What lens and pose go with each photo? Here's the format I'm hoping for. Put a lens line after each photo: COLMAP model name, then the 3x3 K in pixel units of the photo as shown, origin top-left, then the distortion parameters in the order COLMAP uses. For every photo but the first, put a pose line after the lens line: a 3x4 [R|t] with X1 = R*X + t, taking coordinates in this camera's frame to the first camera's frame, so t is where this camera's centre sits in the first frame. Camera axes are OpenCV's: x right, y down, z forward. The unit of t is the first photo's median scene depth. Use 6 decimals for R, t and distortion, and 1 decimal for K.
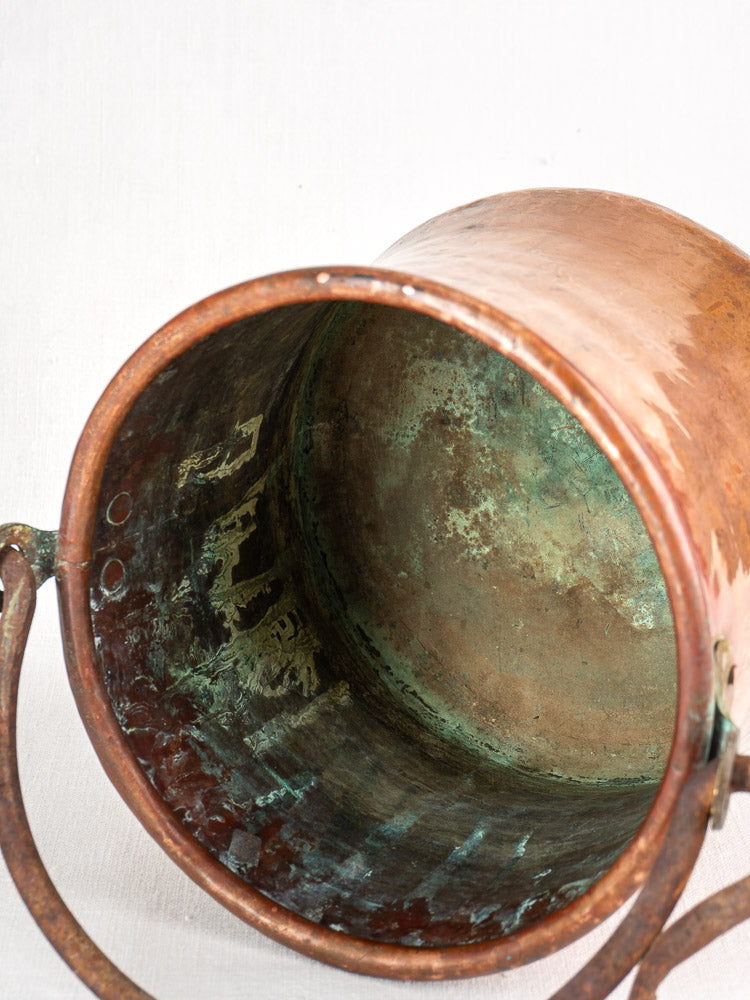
lens RADIAL K [[2131.0, 0, 374.3], [0, 2131.0, 499.2], [0, 0, 1]] dist [0.115503, 0.000000]
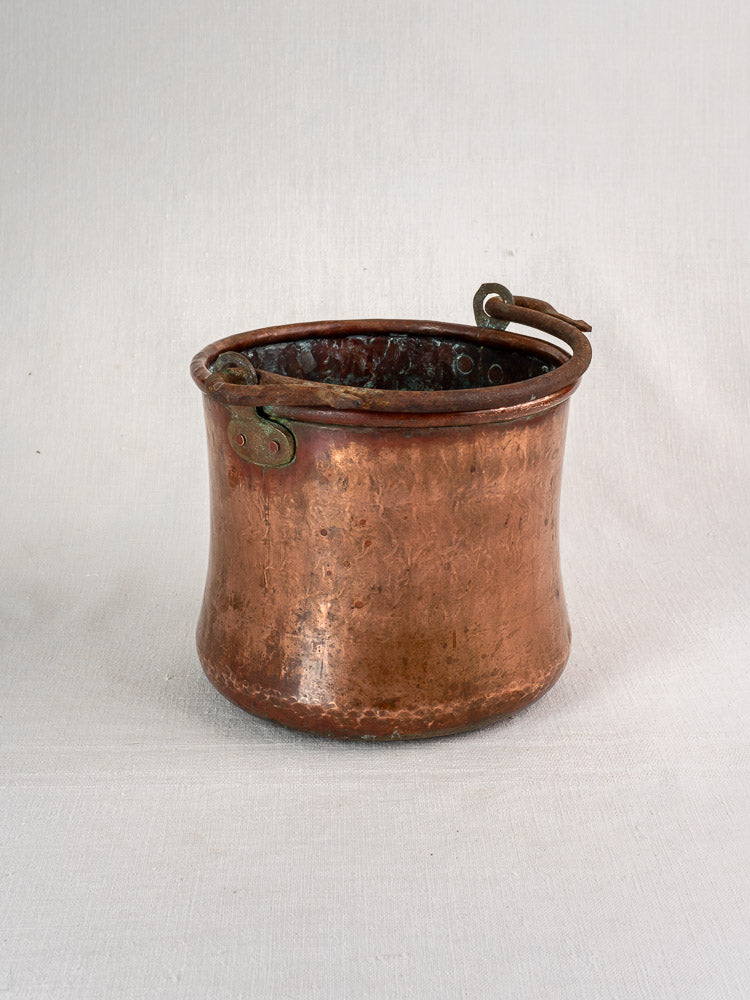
lens RADIAL K [[1556.1, 0, 363.8], [0, 1556.1, 473.6], [0, 0, 1]] dist [0.007351, 0.000000]
pose [[-0.471511, 0.667382, -0.576436, 0.759683], [-0.881678, -0.370031, 0.292780, -0.316183], [-0.017904, 0.646280, 0.762890, 0.001836]]
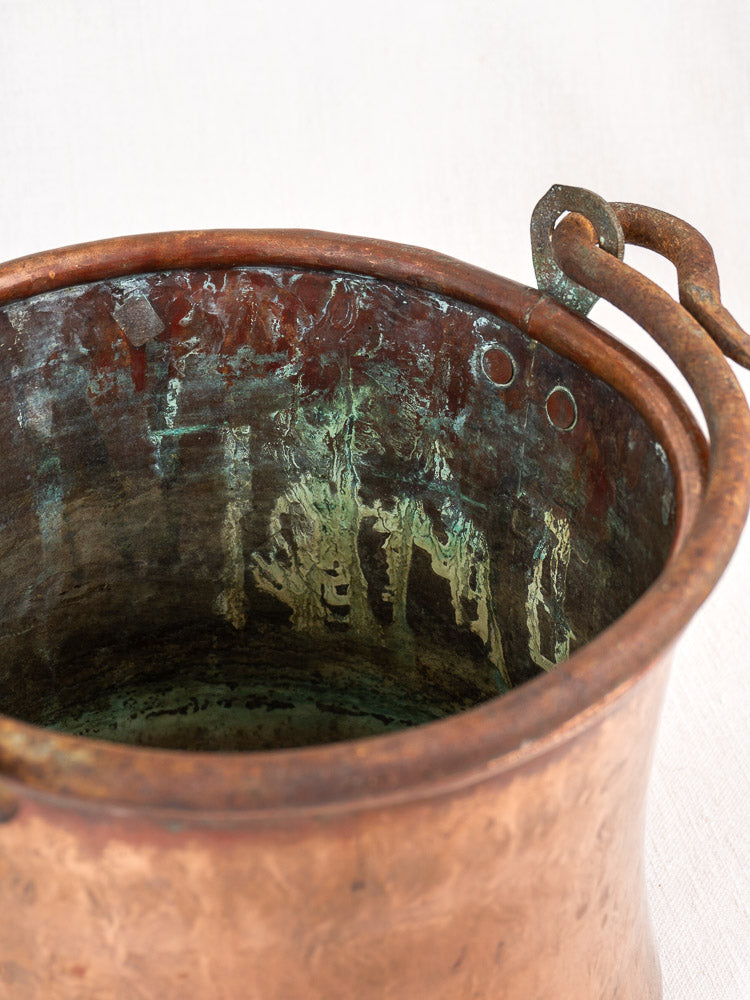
lens RADIAL K [[2131.0, 0, 392.7], [0, 2131.0, 499.7], [0, 0, 1]] dist [0.115503, 0.000000]
pose [[-0.588073, 0.753963, -0.292761, 0.171111], [-0.807562, -0.527274, 0.264244, -0.166839], [0.044865, 0.391818, 0.918948, 0.261294]]
